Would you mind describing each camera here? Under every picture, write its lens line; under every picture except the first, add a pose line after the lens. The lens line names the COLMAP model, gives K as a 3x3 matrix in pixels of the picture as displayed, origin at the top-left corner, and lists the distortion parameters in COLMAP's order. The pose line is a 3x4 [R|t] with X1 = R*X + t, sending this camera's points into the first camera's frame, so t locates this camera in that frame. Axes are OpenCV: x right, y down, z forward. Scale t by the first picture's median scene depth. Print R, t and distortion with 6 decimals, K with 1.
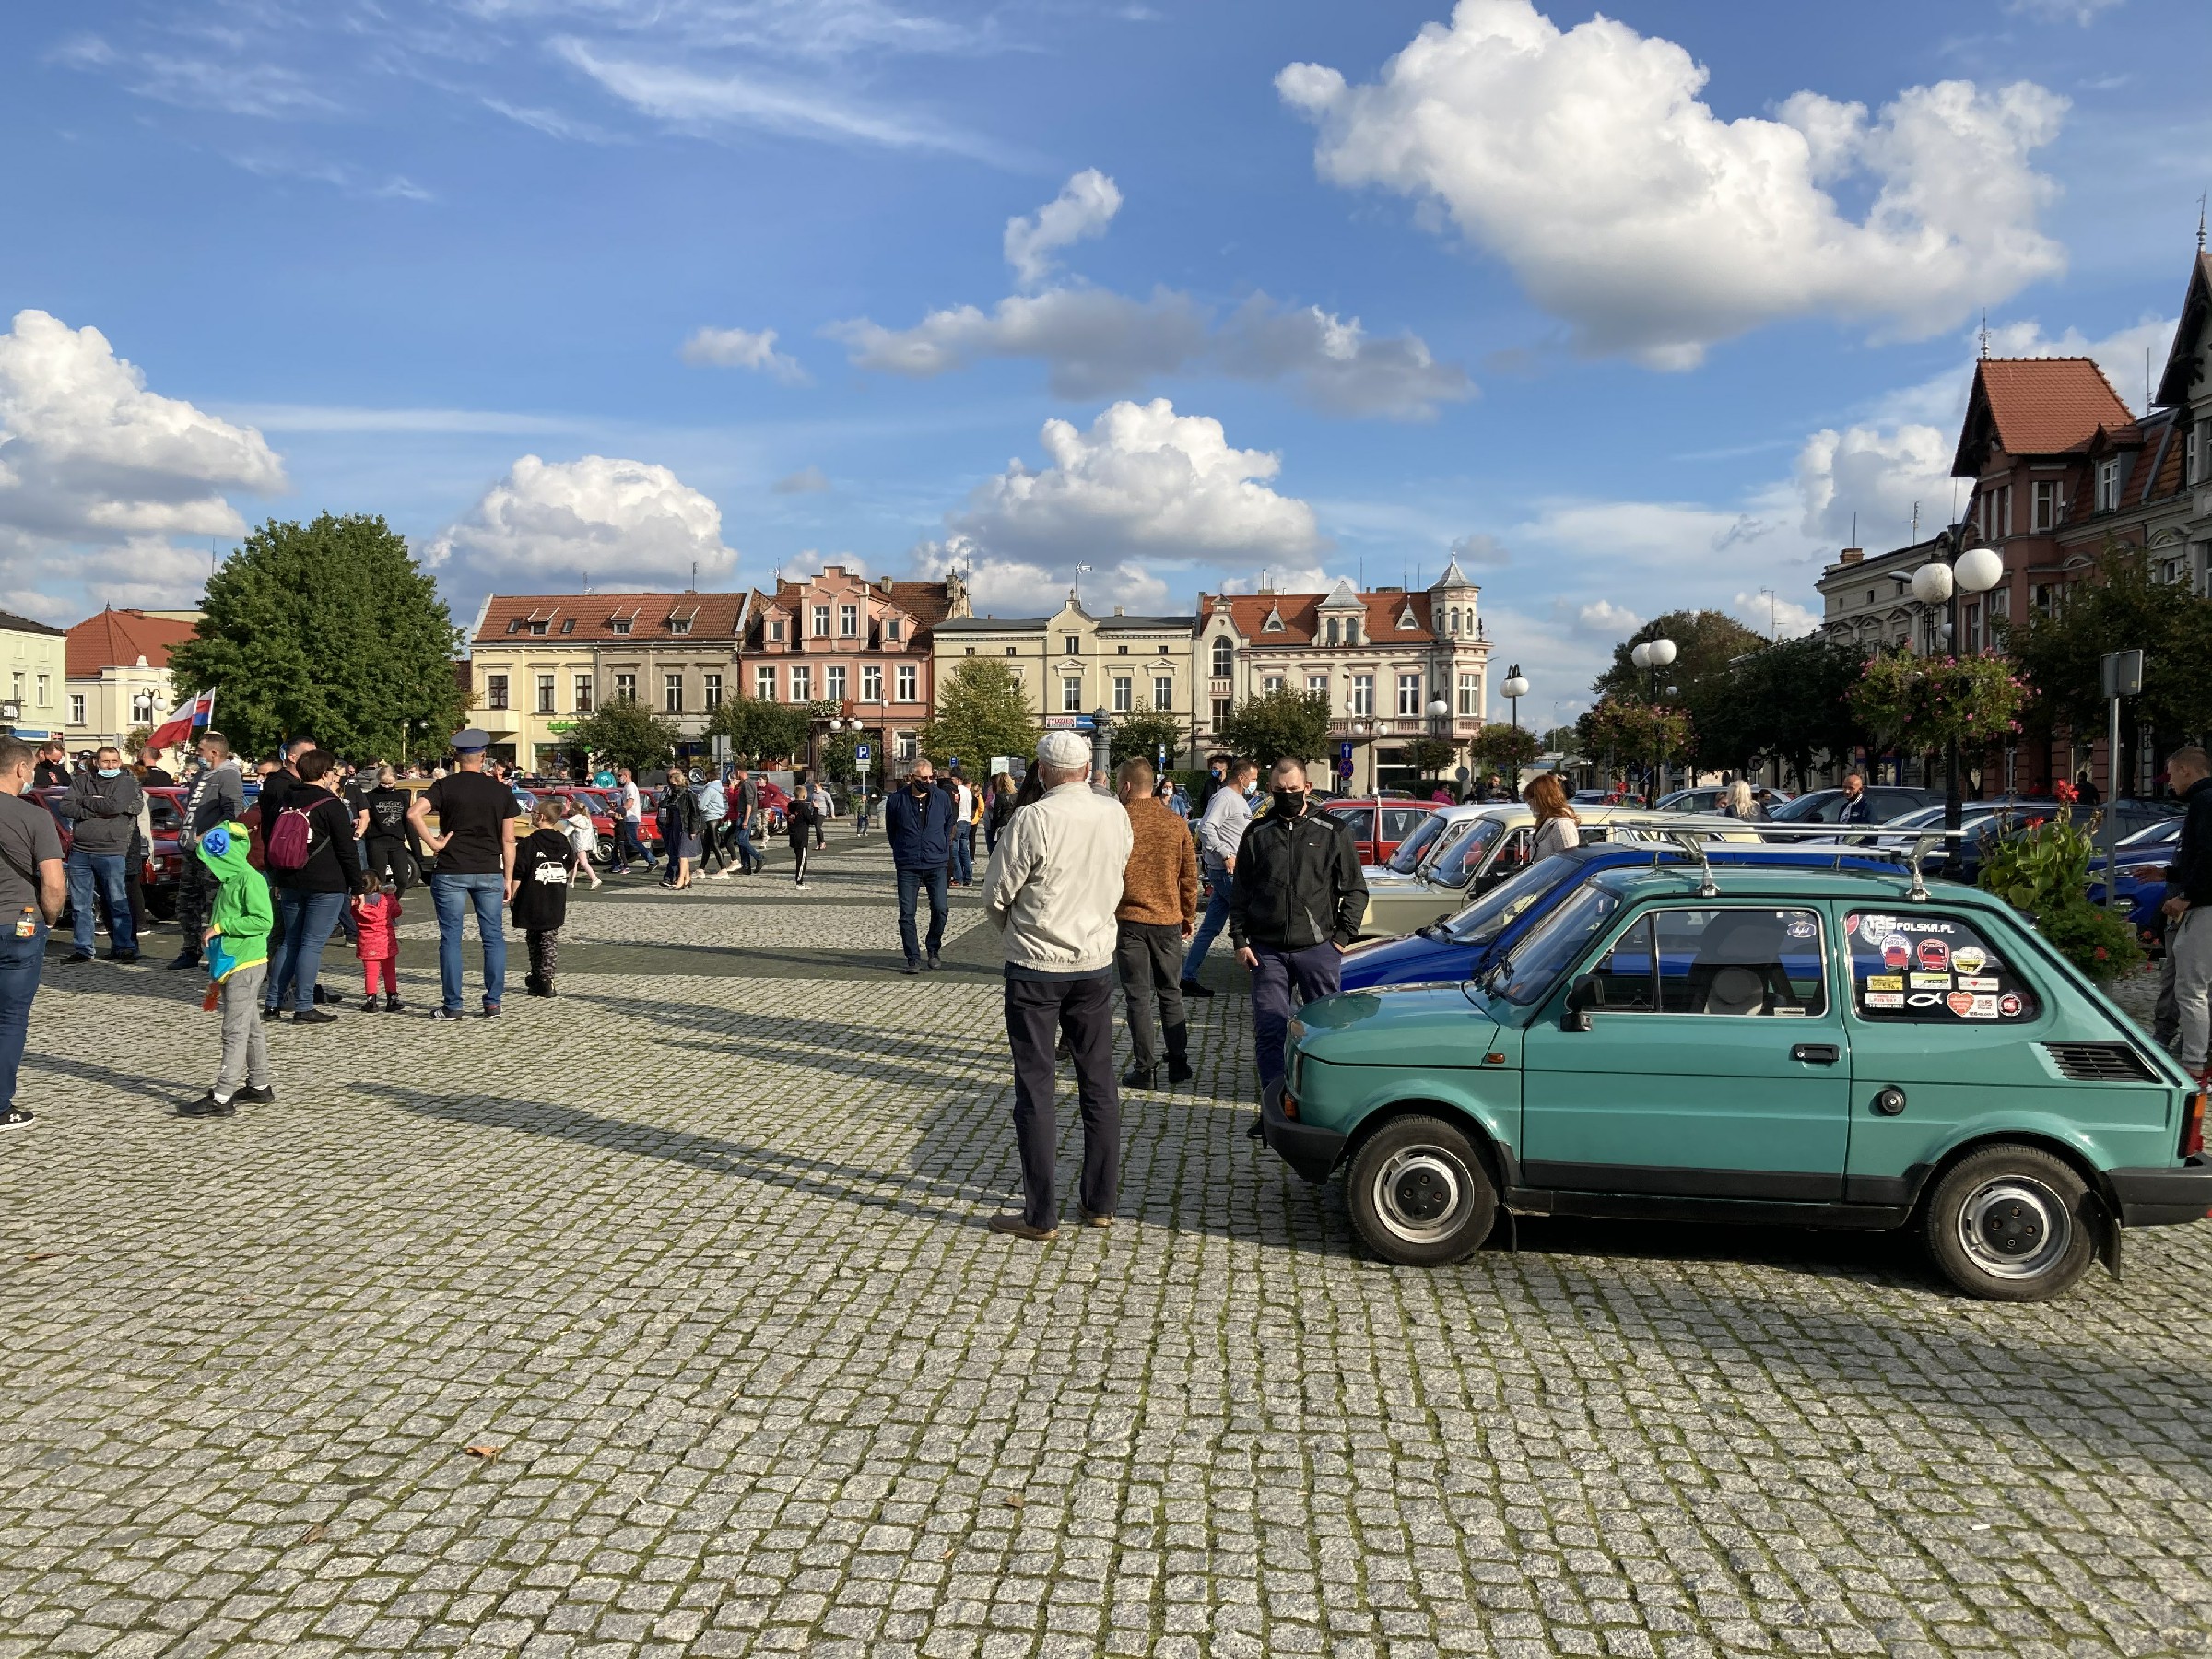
lens RADIAL K [[1807.5, 0, 1120.4], [0, 1807.5, 803.8], [0, 0, 1]] dist [0.028715, -0.009728]
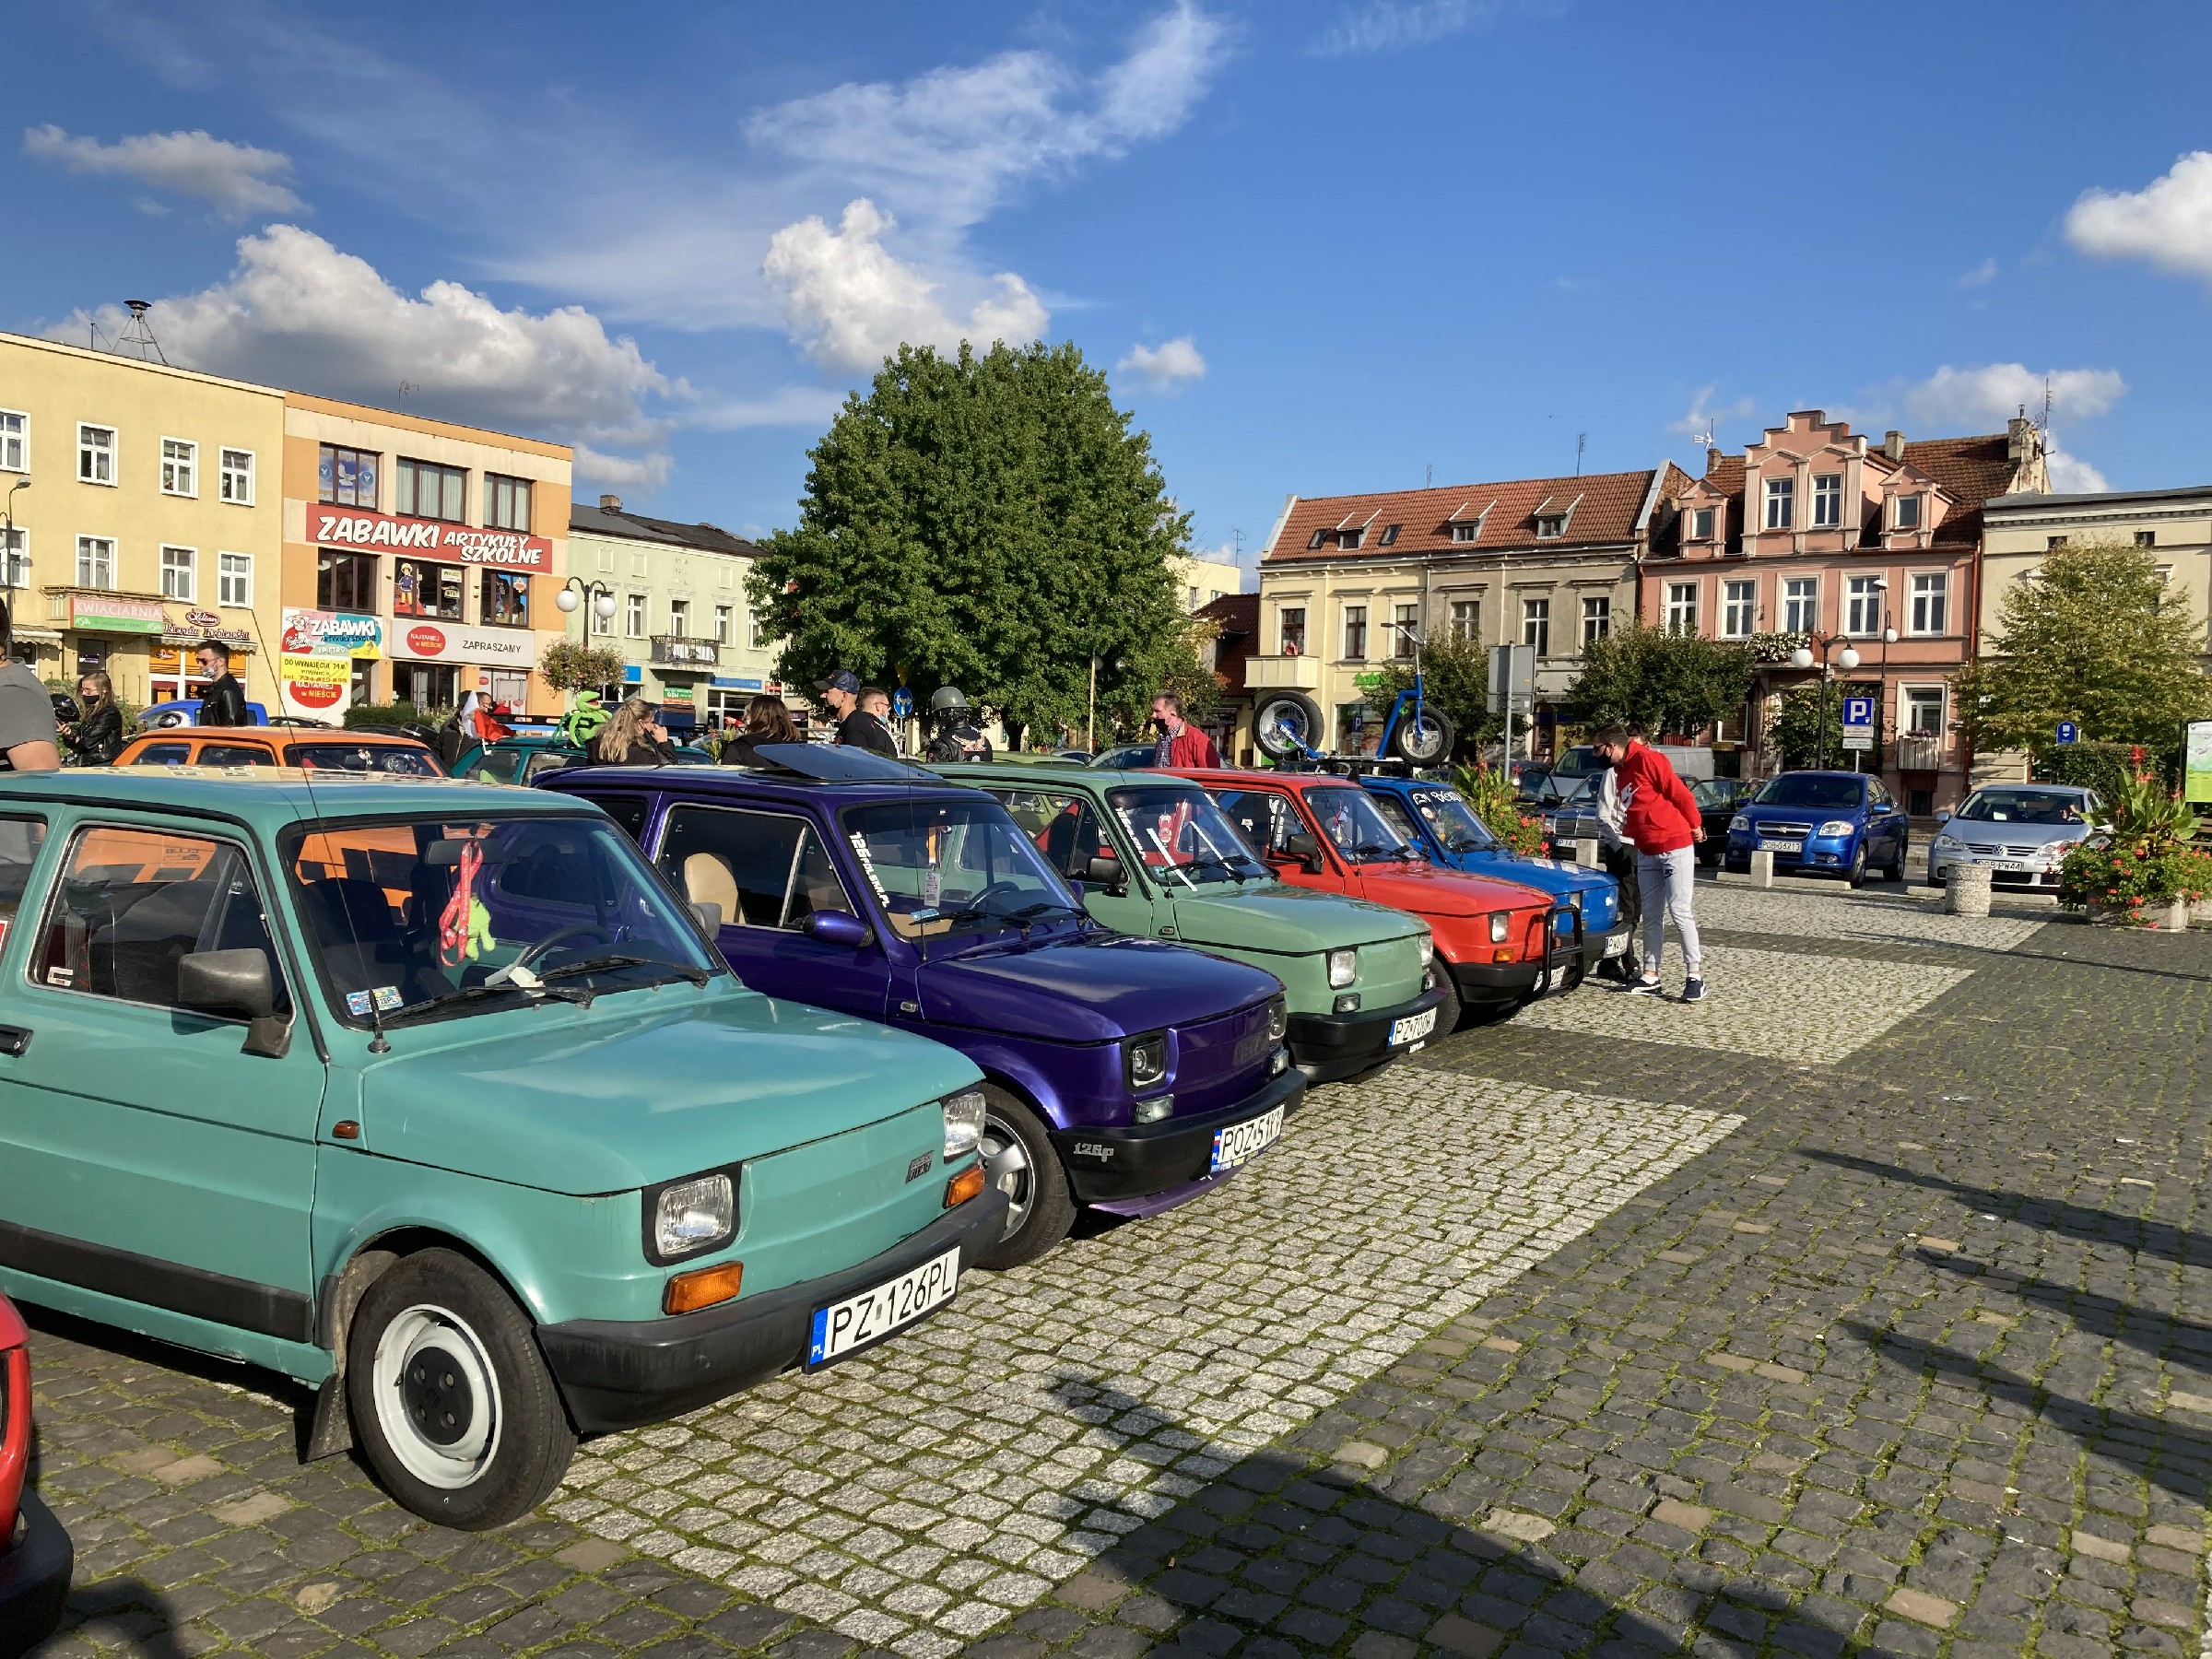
lens RADIAL K [[1828.0, 0, 1107.8], [0, 1828.0, 807.7], [0, 0, 1]] dist [0.048039, -0.039350]
pose [[0.873462, 0.038047, -0.485404, -0.057818], [-0.031341, 0.999268, 0.021928, -0.005625], [0.485883, -0.003940, 0.874015, 0.348314]]
